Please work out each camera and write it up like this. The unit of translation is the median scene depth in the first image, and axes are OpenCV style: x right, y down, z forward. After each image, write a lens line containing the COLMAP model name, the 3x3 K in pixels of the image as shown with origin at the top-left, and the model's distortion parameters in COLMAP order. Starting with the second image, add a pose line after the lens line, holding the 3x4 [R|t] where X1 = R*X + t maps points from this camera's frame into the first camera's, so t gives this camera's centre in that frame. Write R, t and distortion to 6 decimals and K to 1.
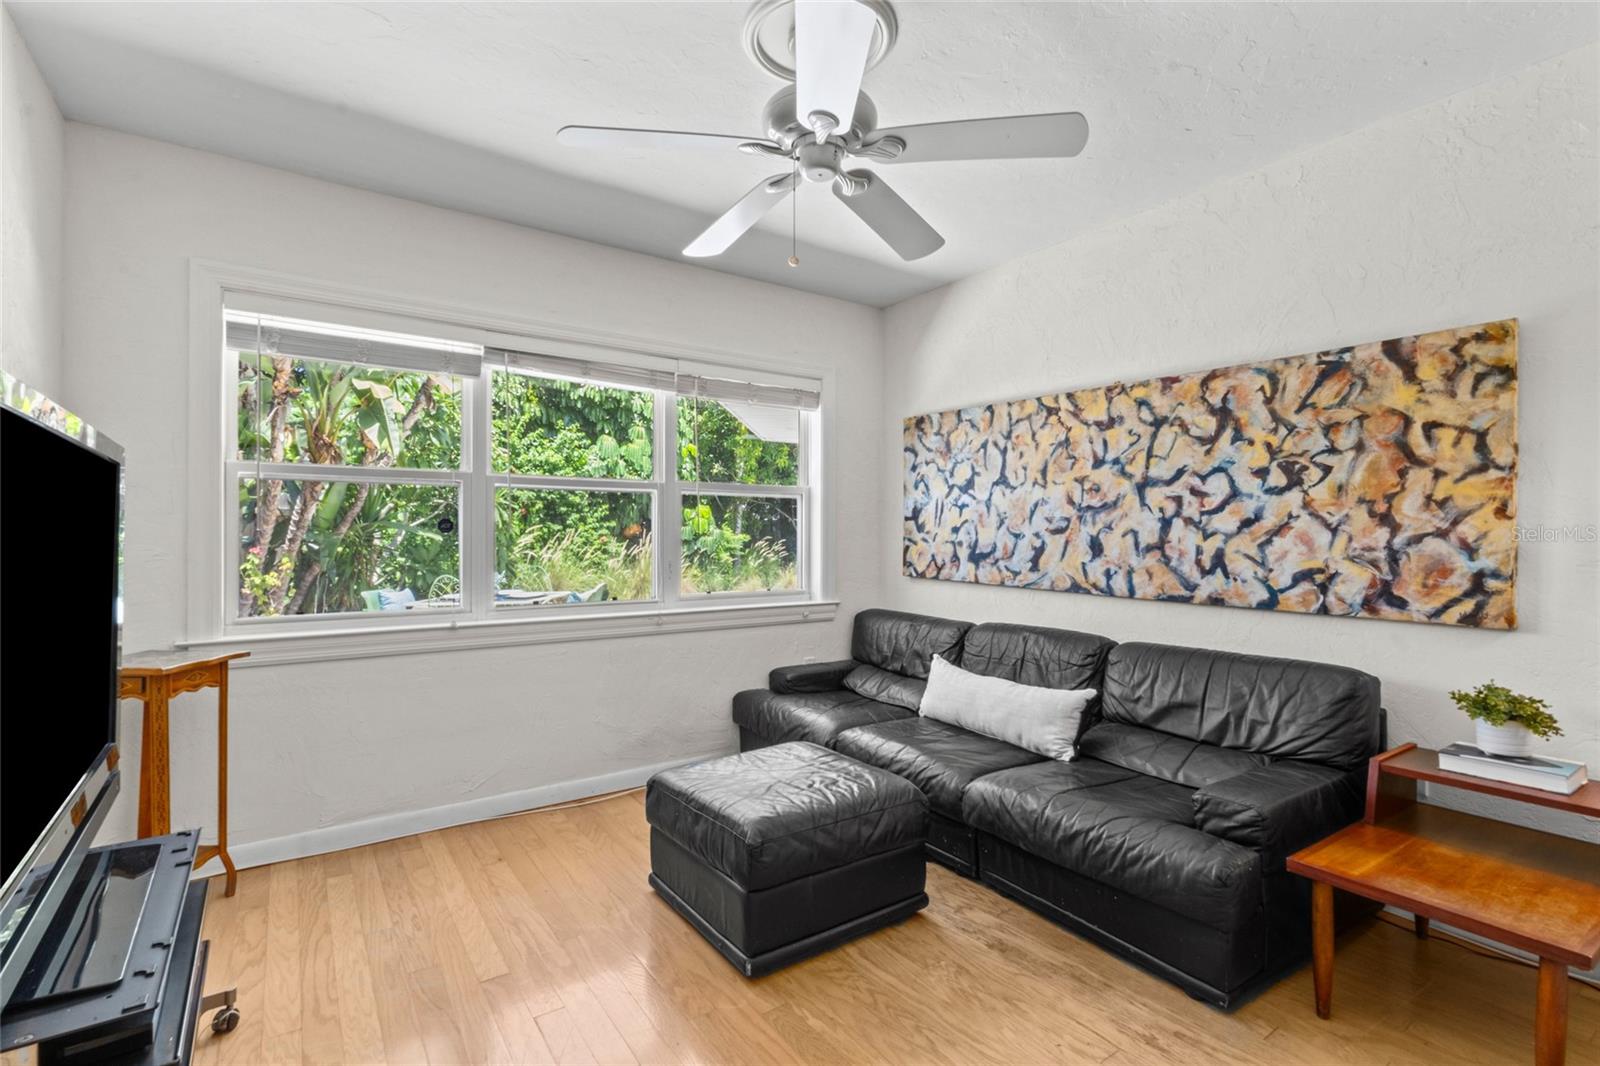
lens RADIAL K [[748.2, 0, 803.0], [0, 748.2, 527.4], [0, 0, 1]] dist [0.002679, 0.001282]
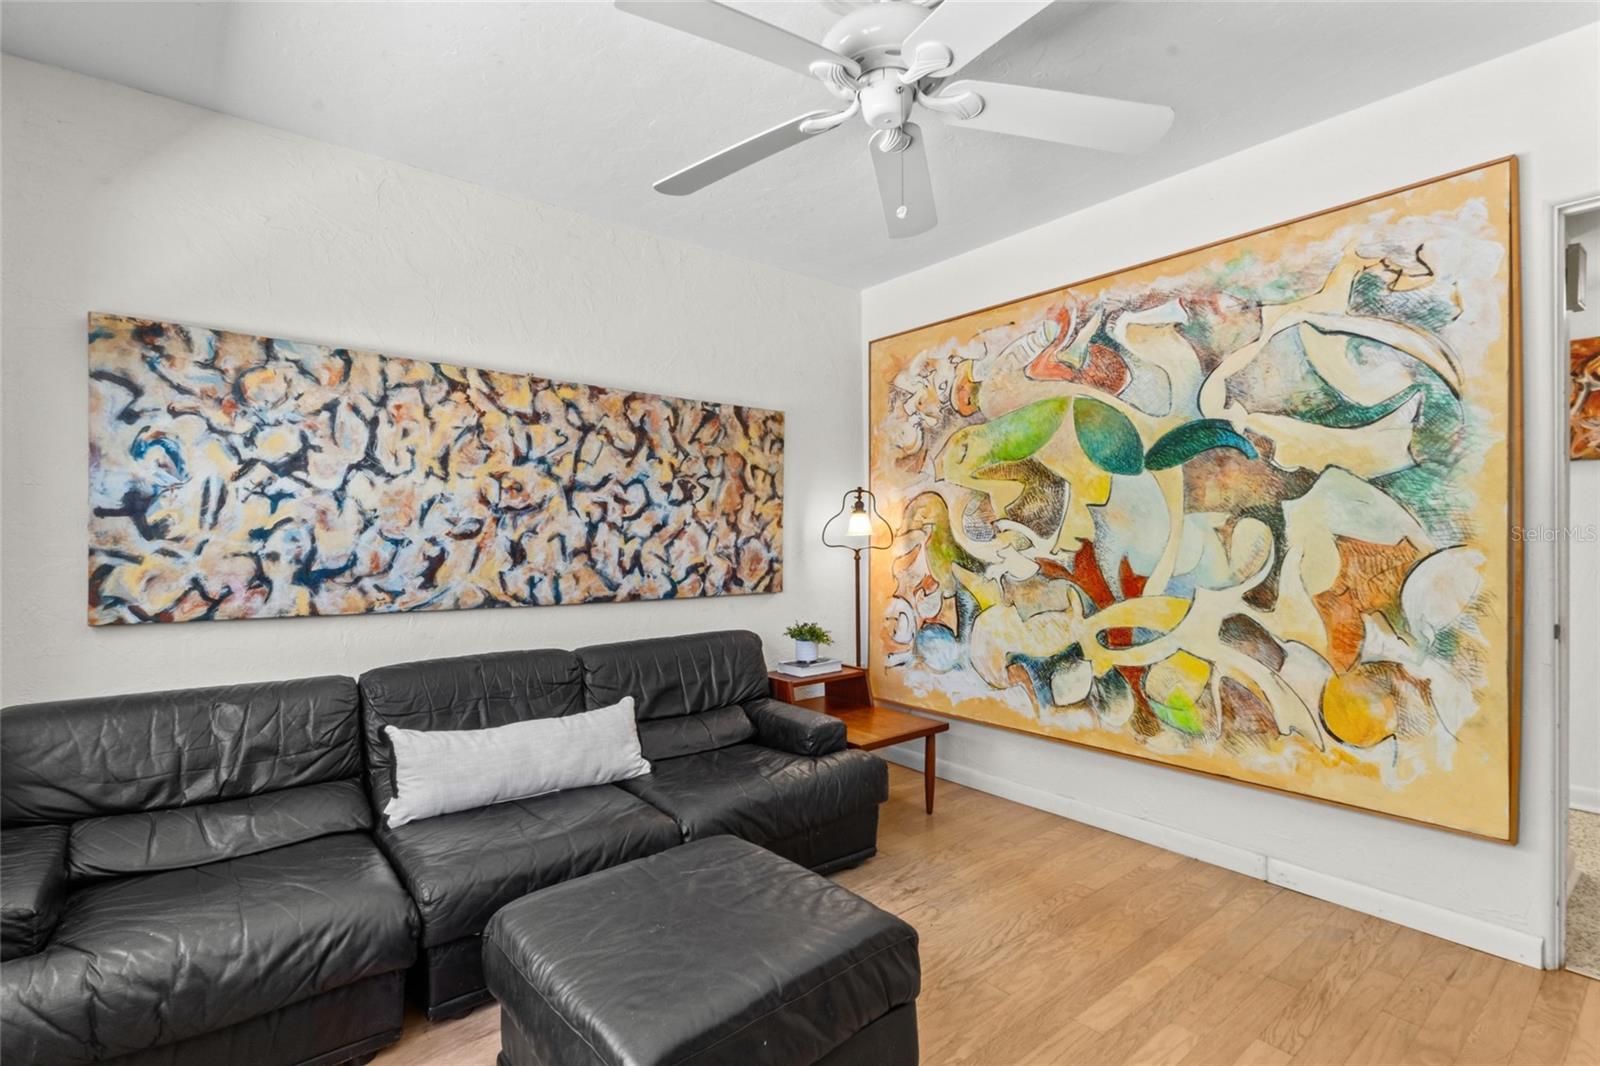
lens RADIAL K [[748.2, 0, 804.5], [0, 748.2, 538.3], [0, 0, 1]] dist [0.002679, 0.001282]
pose [[-0.074879, -0.004540, 0.997182, -0.539189], [-0.001590, 0.999989, 0.004434, 0.003959], [-0.997191, -0.001254, -0.074886, 0.749340]]
